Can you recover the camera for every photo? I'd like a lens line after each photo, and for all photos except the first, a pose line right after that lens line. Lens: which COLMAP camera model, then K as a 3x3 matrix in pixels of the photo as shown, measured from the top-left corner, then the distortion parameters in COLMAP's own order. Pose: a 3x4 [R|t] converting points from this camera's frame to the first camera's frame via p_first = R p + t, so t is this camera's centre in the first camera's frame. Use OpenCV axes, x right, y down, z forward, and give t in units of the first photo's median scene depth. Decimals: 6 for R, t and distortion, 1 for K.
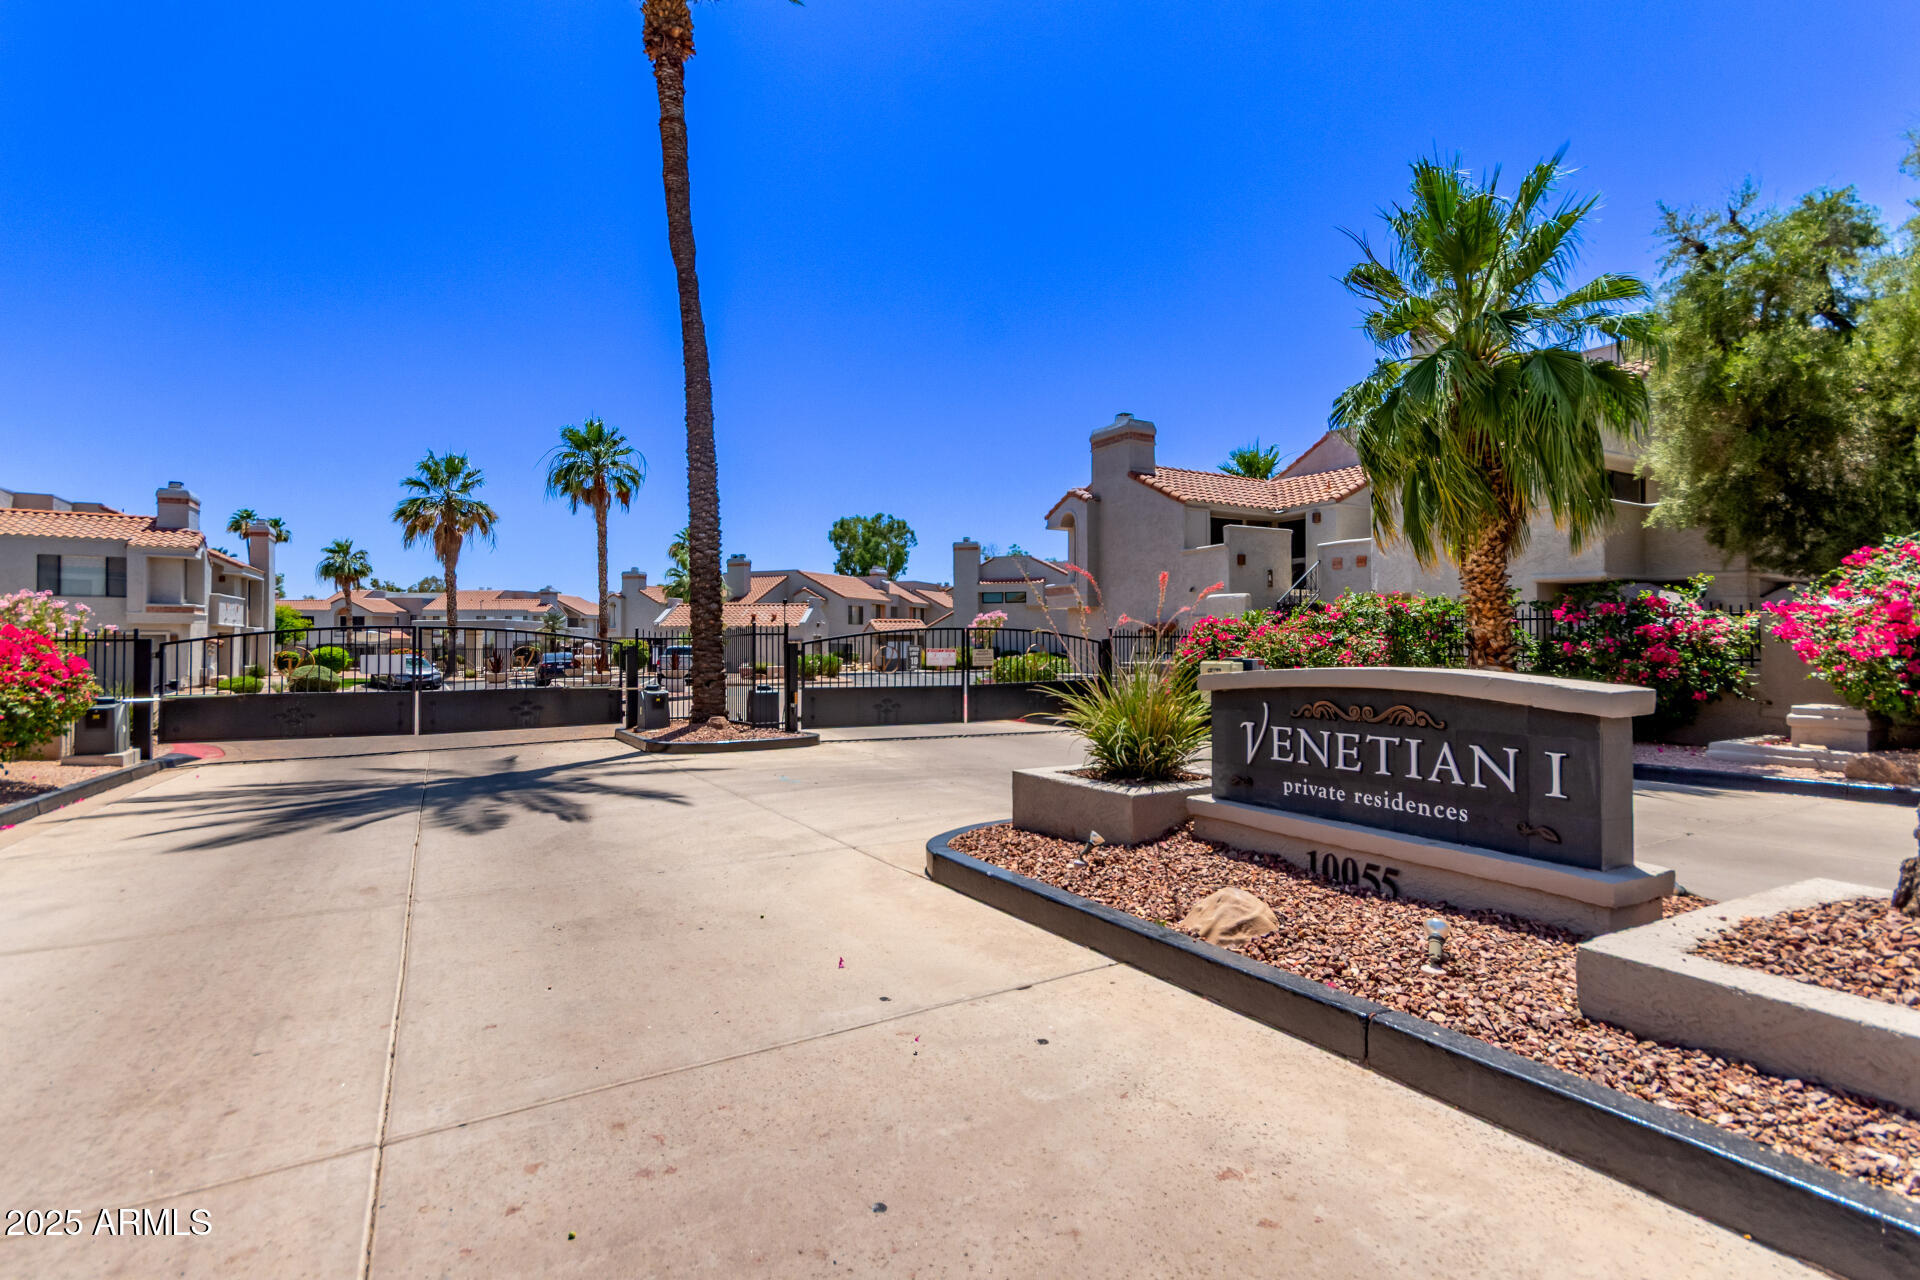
lens RADIAL K [[891.1, 0, 966.0], [0, 891.1, 646.8], [0, 0, 1]] dist [0.002898, 0.000172]
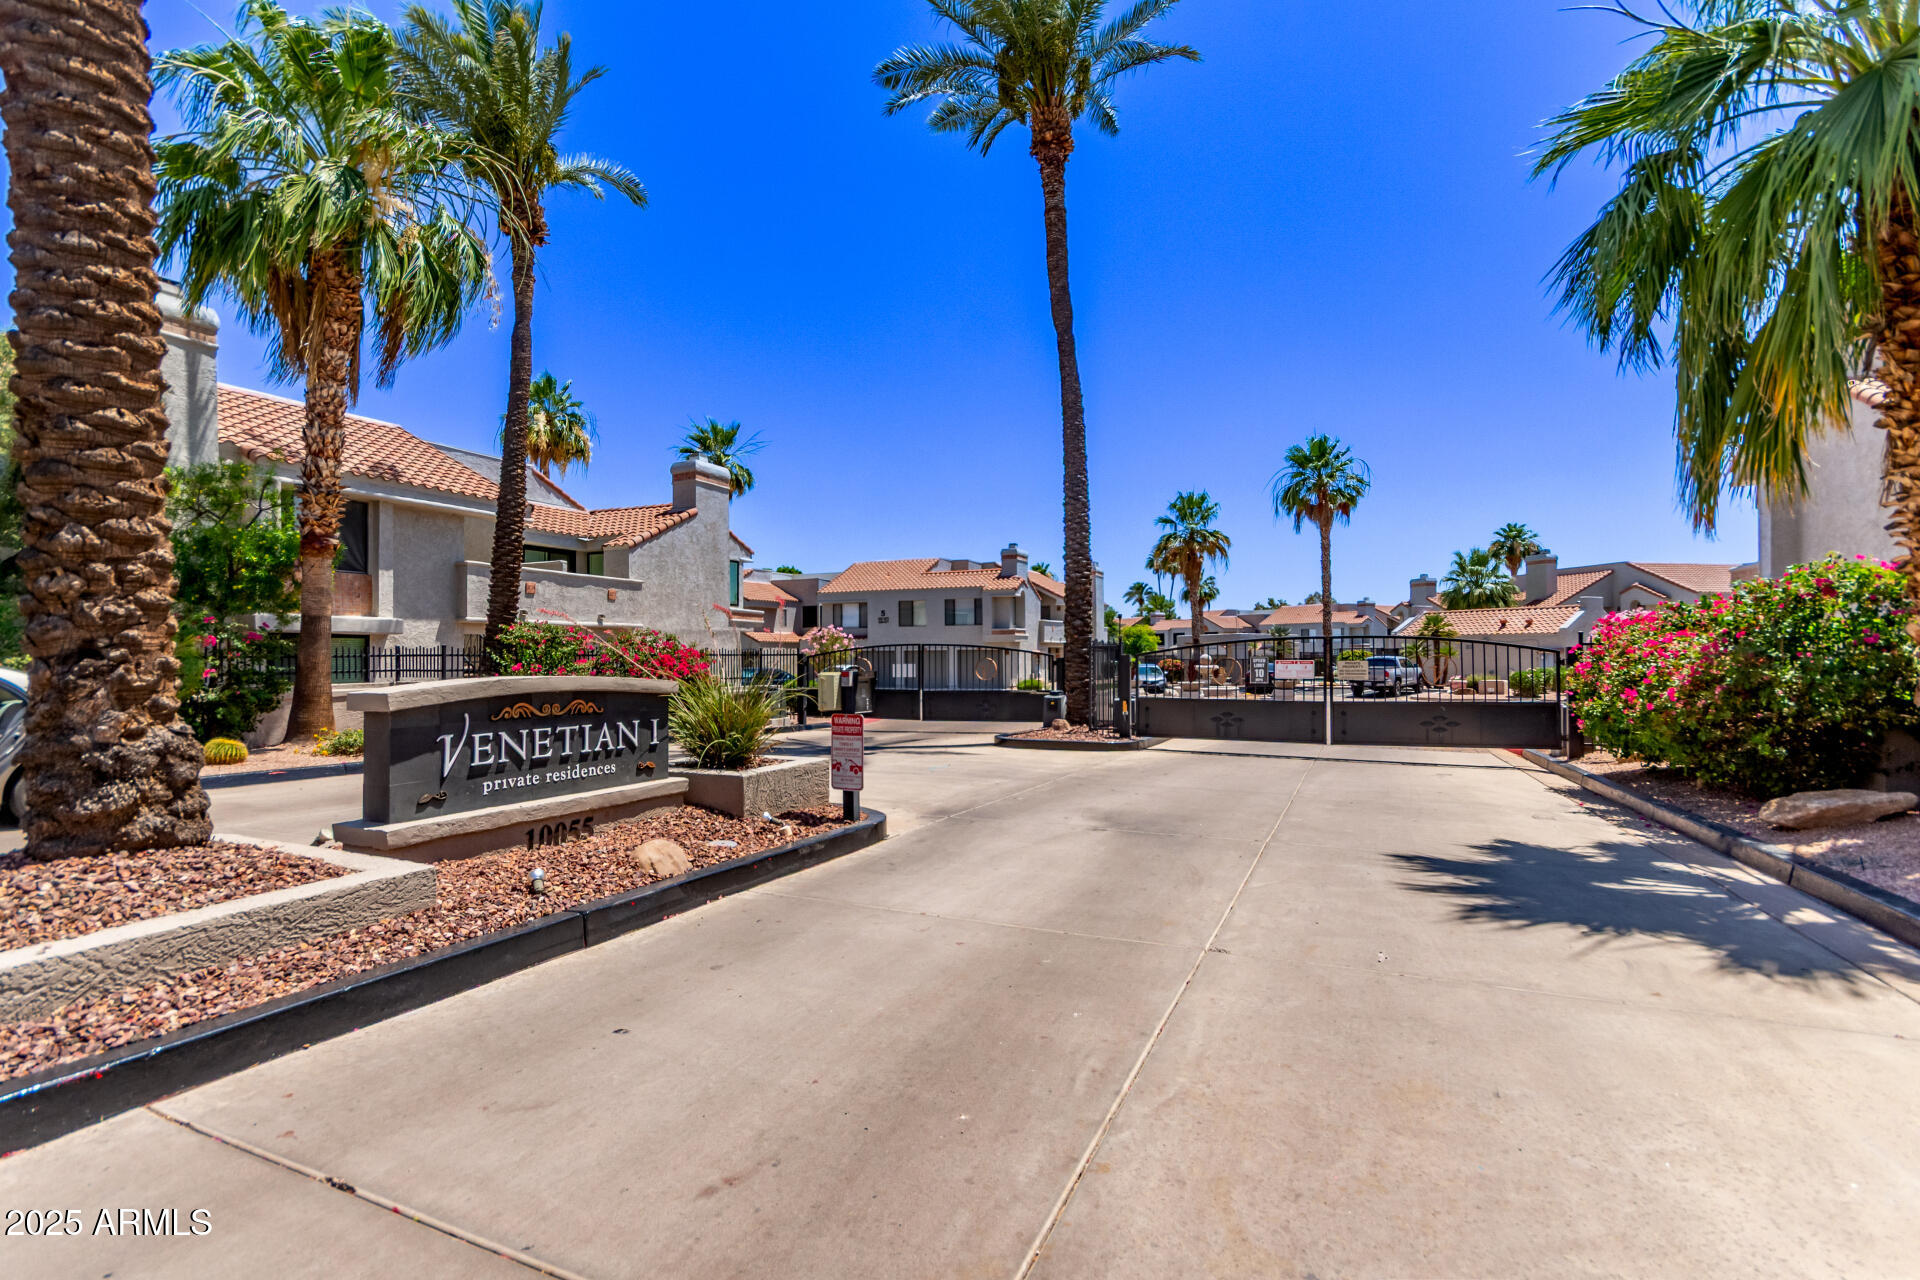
lens RADIAL K [[891.1, 0, 963.1], [0, 891.1, 645.7], [0, 0, 1]] dist [0.002898, 0.000172]
pose [[0.577538, -0.011143, -0.816288, 0.199480], [0.000471, 0.999911, -0.013316, 0.000011], [0.816364, 0.007306, 0.577492, 0.082138]]
